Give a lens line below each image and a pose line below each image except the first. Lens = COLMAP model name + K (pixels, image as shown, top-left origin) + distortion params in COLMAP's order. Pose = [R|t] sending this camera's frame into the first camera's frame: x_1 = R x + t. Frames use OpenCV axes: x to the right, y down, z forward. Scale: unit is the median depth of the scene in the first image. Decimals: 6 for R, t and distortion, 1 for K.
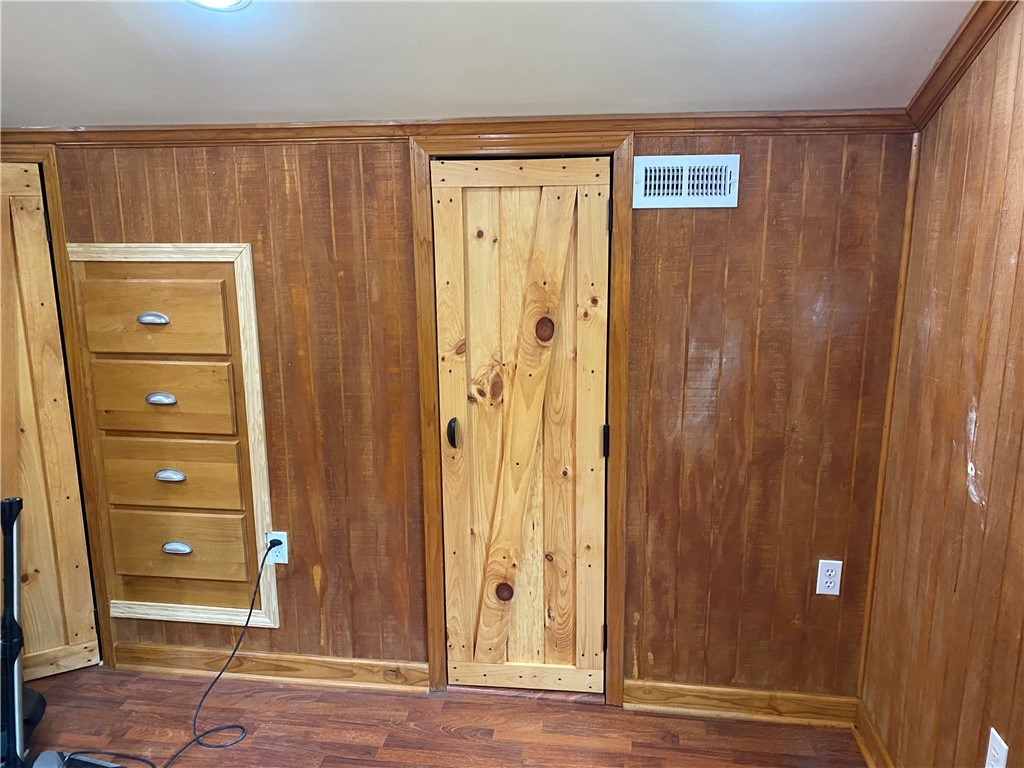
lens RADIAL K [[785.5, 0, 508.6], [0, 785.5, 386.3], [0, 0, 1]] dist [0.041432, -0.073945]
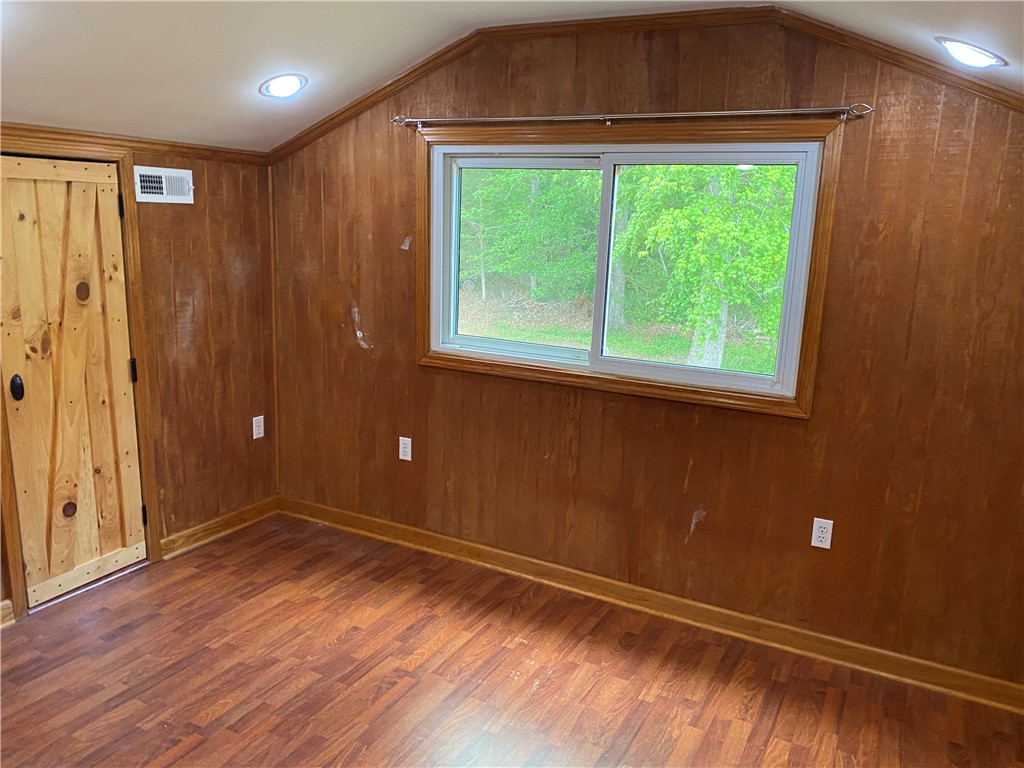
lens RADIAL K [[785.5, 0, 514.1], [0, 785.5, 381.4], [0, 0, 1]] dist [0.041432, -0.073945]
pose [[0.339270, -0.177677, 0.923757, -0.936628], [0.151267, 0.979525, 0.132847, 0.006630], [-0.928447, 0.094663, 0.359200, -0.113864]]
